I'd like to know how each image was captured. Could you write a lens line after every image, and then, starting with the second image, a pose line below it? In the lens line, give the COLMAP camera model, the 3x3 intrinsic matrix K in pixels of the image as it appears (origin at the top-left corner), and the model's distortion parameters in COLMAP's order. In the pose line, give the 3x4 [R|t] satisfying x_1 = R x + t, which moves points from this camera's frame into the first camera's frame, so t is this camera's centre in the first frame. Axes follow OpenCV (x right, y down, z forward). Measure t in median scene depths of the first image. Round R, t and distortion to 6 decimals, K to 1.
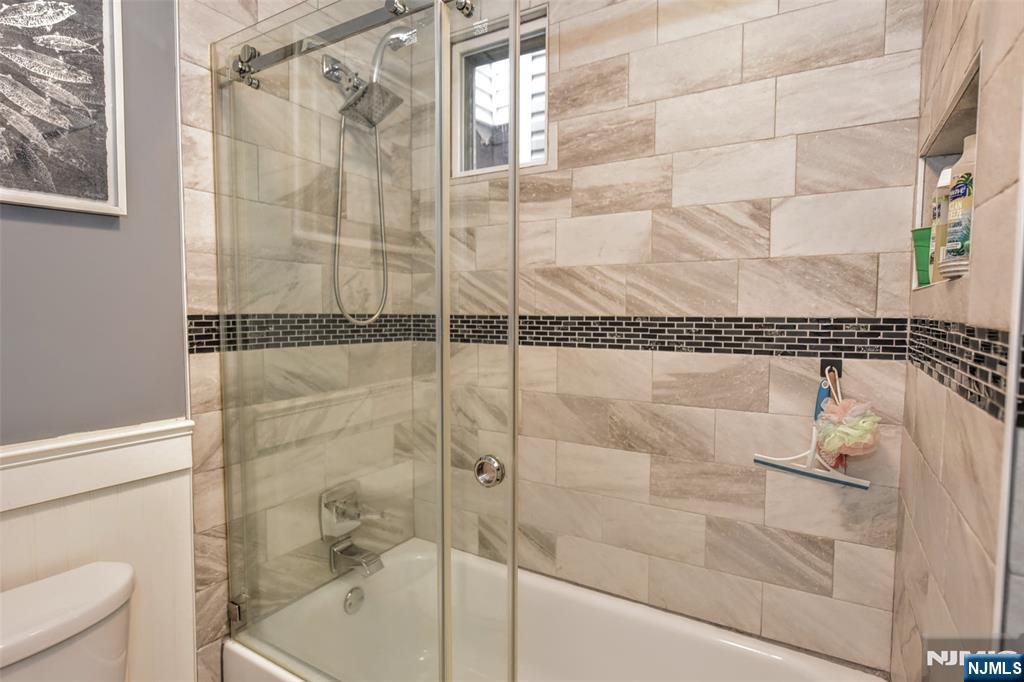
lens RADIAL K [[528.8, 0, 512.0], [0, 528.8, 341.0], [0, 0, 1]] dist [-0.015152, -0.000768]
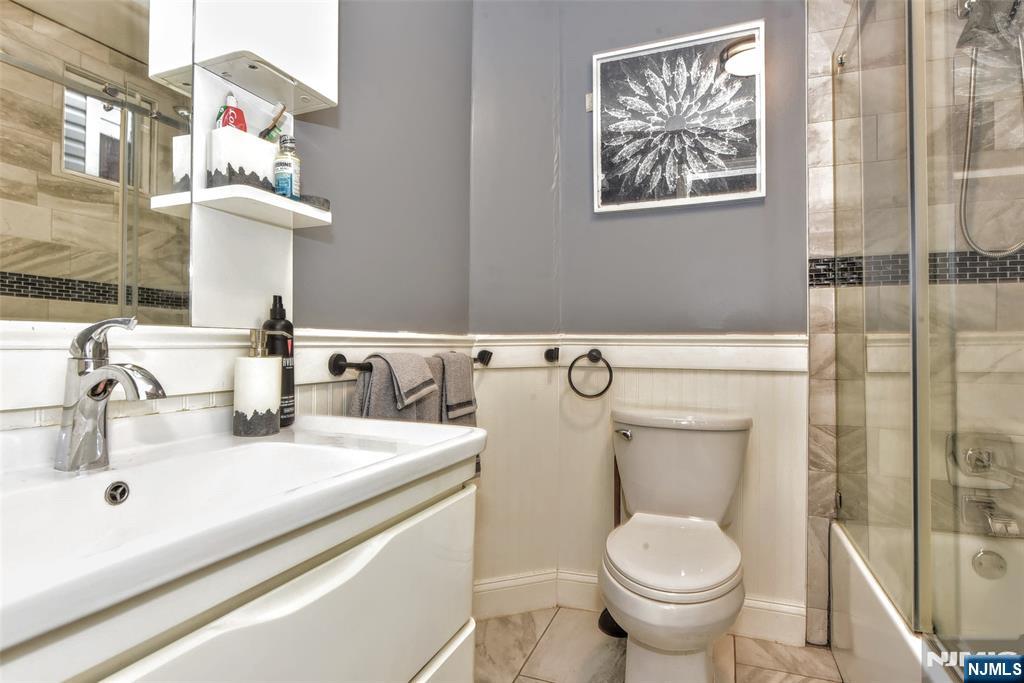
lens RADIAL K [[528.8, 0, 512.0], [0, 528.8, 341.5], [0, 0, 1]] dist [-0.015152, -0.000768]
pose [[0.156573, -0.009191, -0.987624, 0.592195], [-0.062899, 0.997834, -0.019258, 0.231409], [0.985662, 0.065136, 0.155655, 0.036158]]
